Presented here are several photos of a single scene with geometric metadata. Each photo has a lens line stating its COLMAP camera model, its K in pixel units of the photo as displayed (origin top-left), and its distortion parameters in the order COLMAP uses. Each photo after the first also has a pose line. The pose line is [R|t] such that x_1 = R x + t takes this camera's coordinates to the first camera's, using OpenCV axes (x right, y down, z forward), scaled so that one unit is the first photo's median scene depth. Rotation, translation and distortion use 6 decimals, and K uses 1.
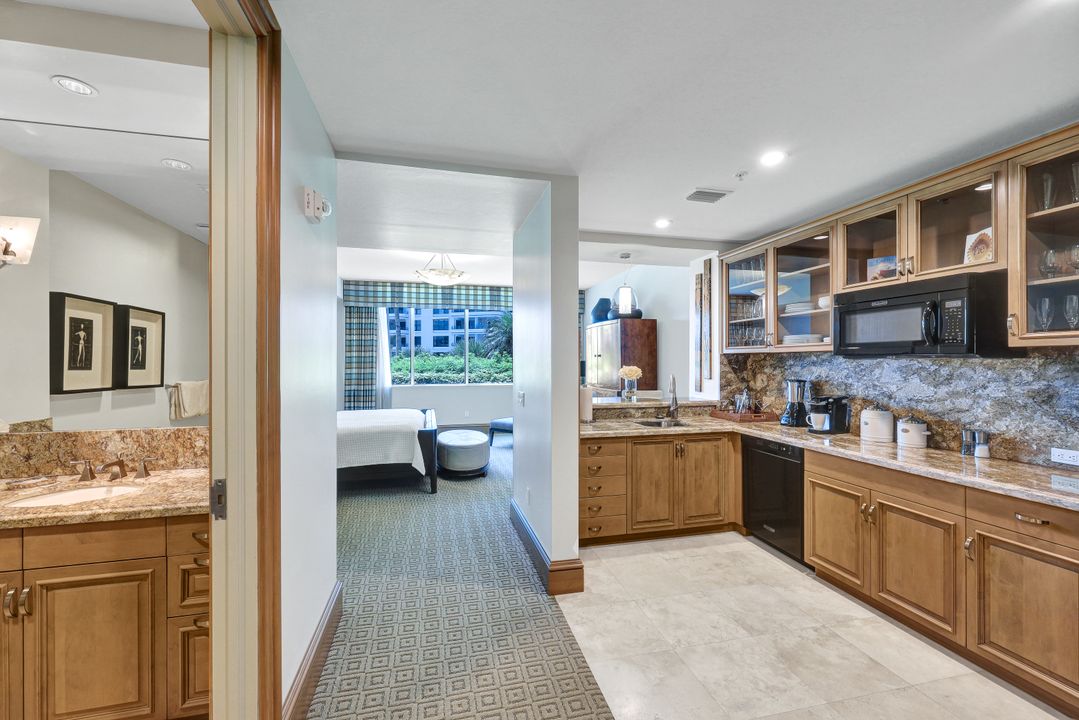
lens RADIAL K [[430.9, 0, 539.5], [0, 430.9, 360.0], [0, 0, 1]] dist [-0.000368, 0.000236]
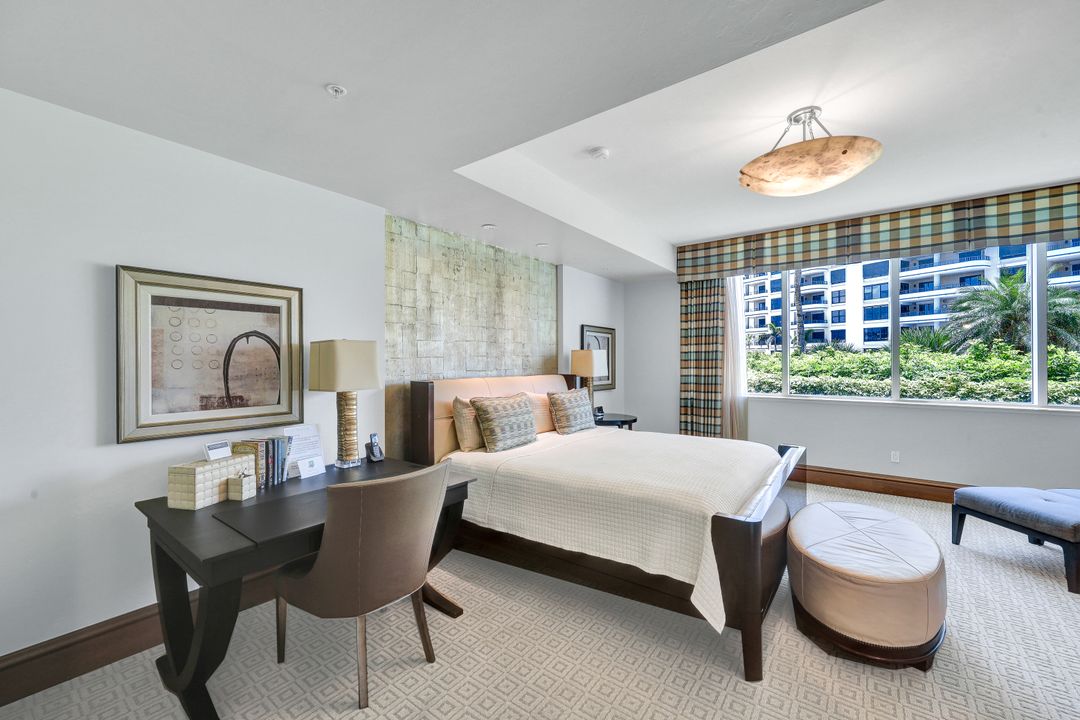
lens RADIAL K [[431.3, 0, 540.0], [0, 431.3, 360.0], [0, 0, 1]] dist [-0.000368, 0.000236]
pose [[0.626485, -0.003864, -0.779424, -0.028869], [0.005347, 0.999985, -0.000659, 0.004589], [0.779415, -0.003754, 0.626497, 0.329041]]
